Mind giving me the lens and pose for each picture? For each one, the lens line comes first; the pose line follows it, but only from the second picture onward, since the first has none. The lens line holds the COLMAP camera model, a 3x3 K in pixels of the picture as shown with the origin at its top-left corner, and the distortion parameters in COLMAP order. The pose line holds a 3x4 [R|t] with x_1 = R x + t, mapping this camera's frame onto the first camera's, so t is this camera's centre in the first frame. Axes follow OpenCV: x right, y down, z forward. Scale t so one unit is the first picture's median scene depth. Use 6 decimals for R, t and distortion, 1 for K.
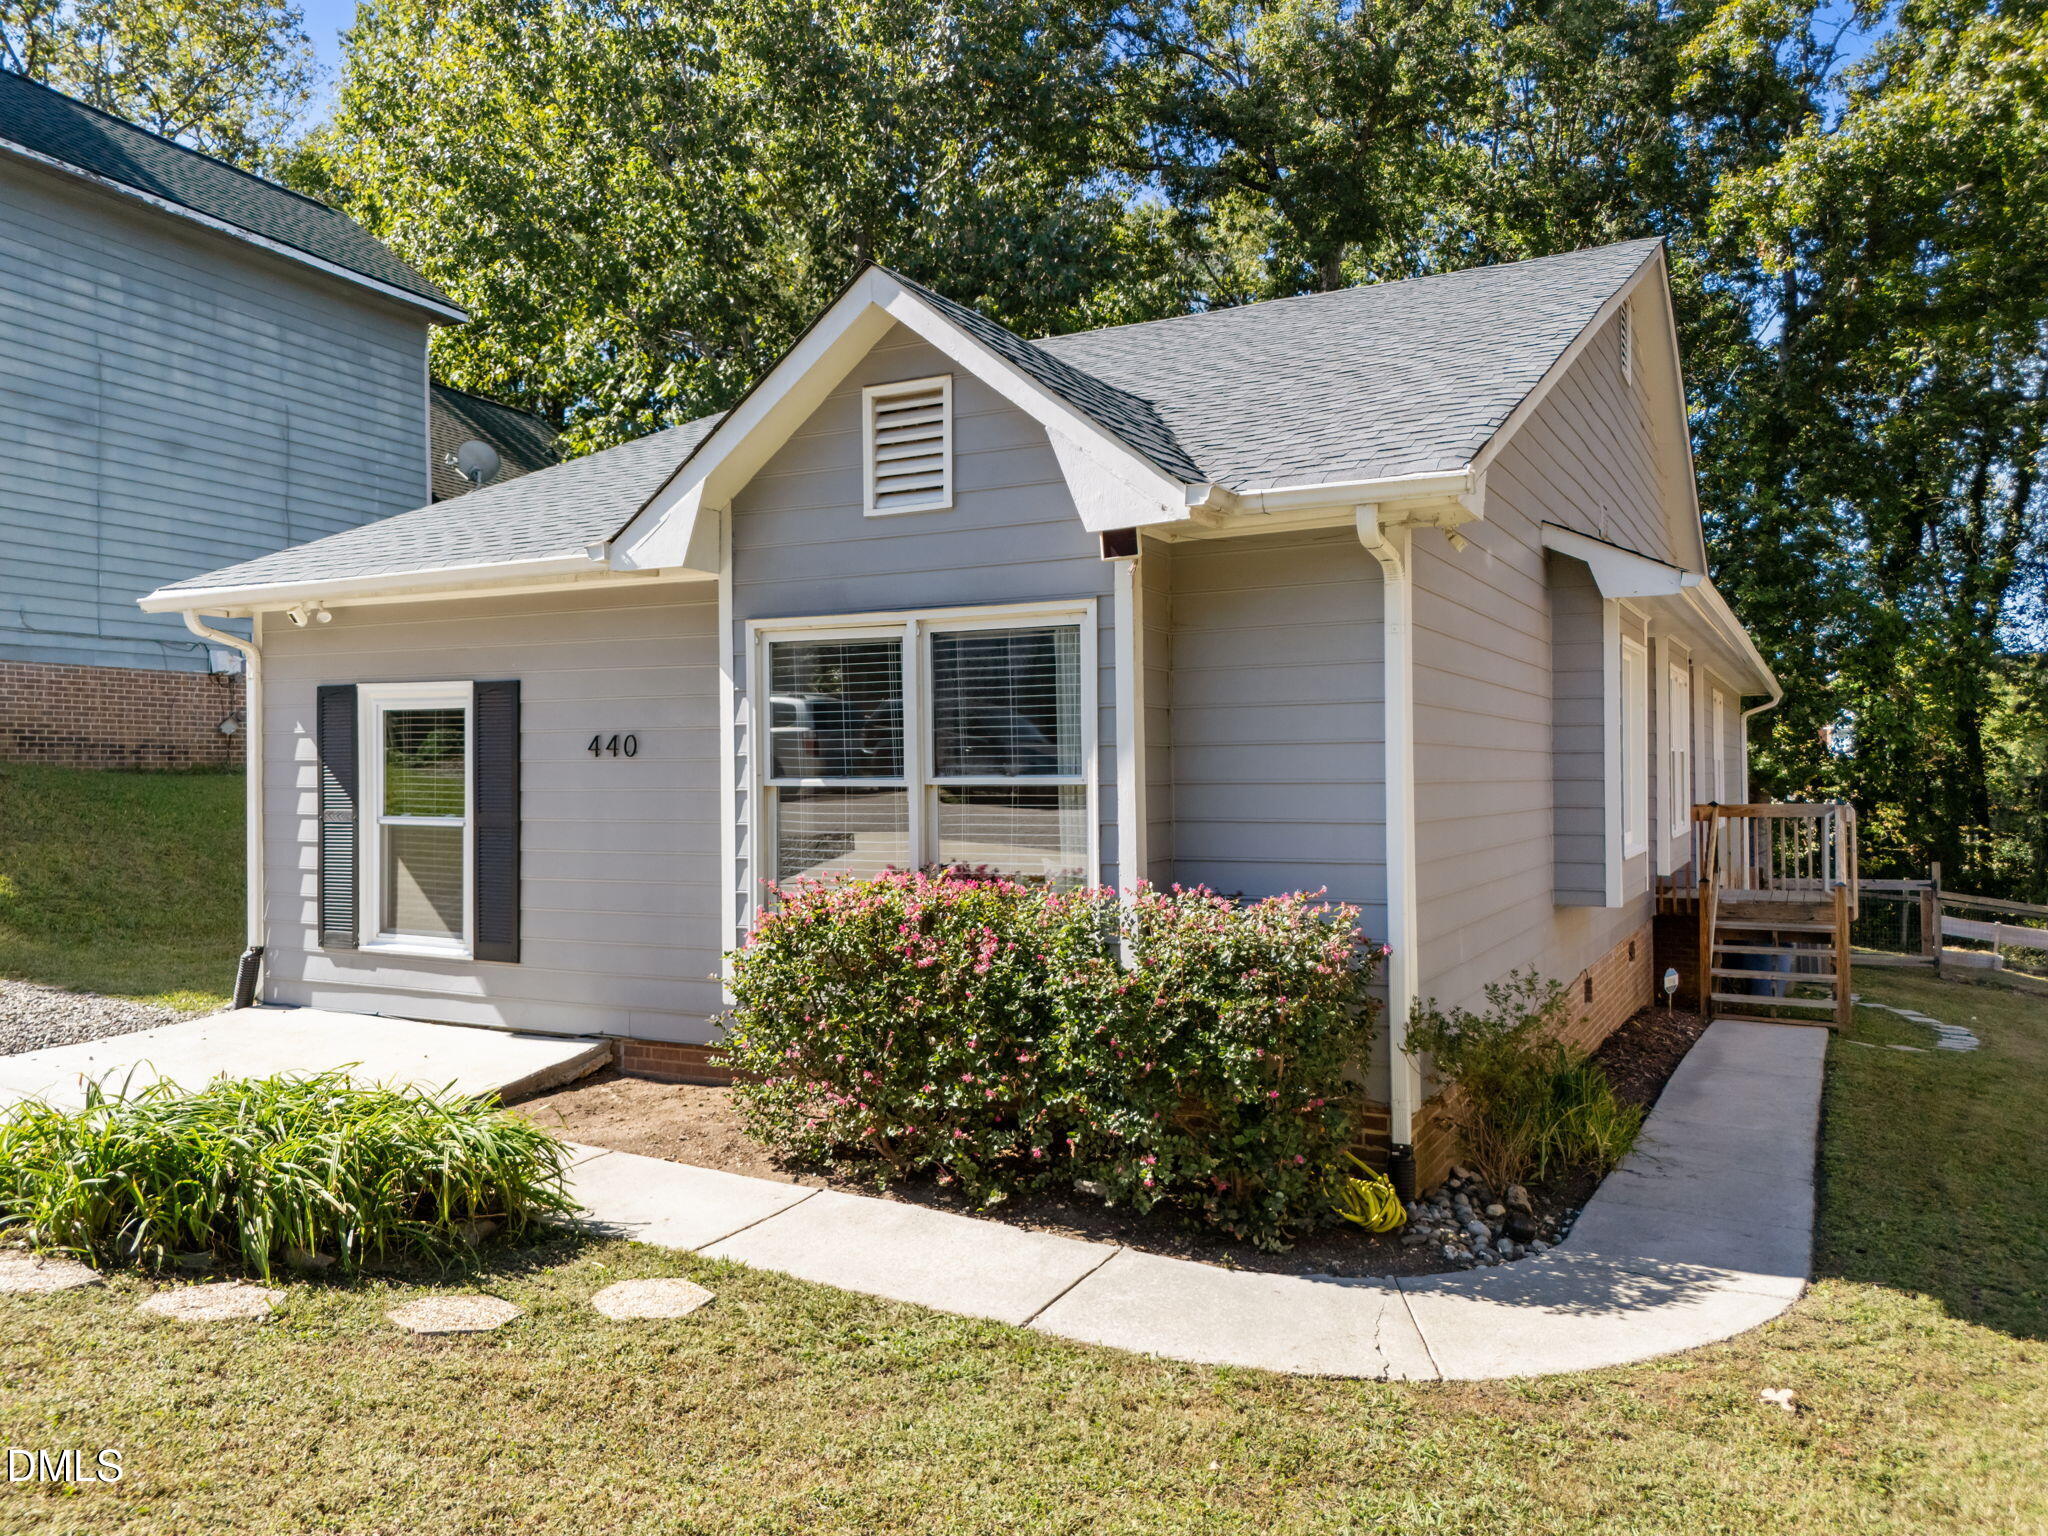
lens RADIAL K [[1492.4, 0, 1025.9], [0, 1492.4, 768.0], [0, 0, 1]] dist [0.090347, -0.074329]
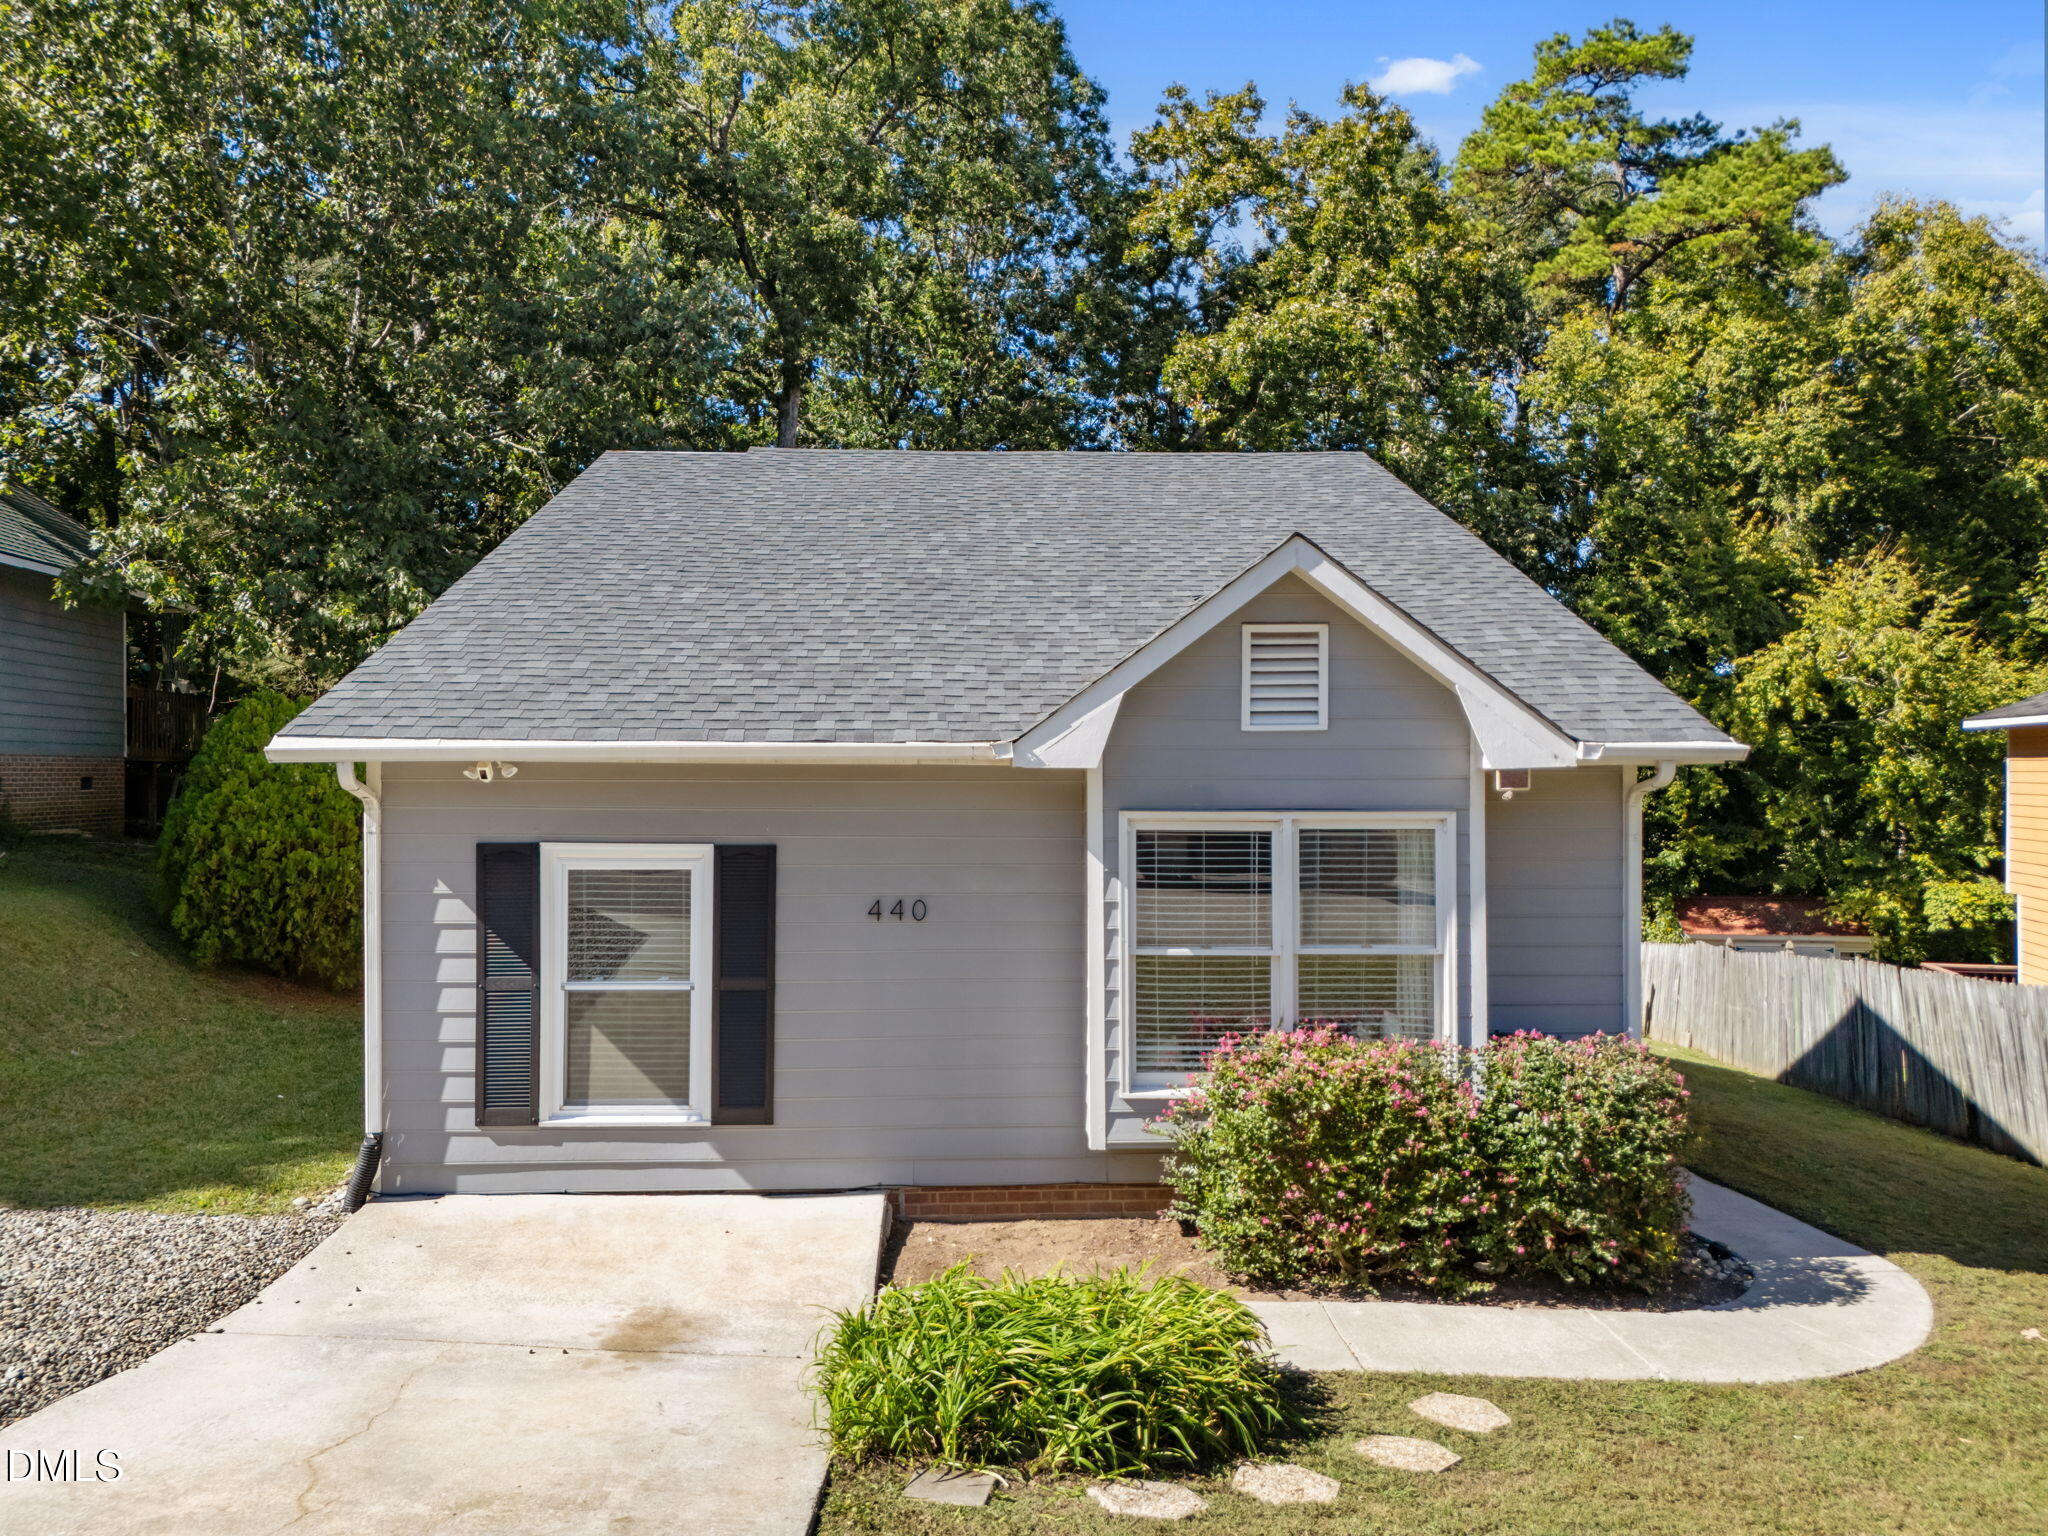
lens RADIAL K [[1492.4, 0, 1025.9], [0, 1492.4, 768.0], [0, 0, 1]] dist [0.090347, -0.074329]
pose [[0.865921, 0.006338, 0.500140, -0.815692], [-0.005979, 0.999979, -0.002320, -0.127306], [-0.500144, -0.000981, 0.865941, 0.047917]]
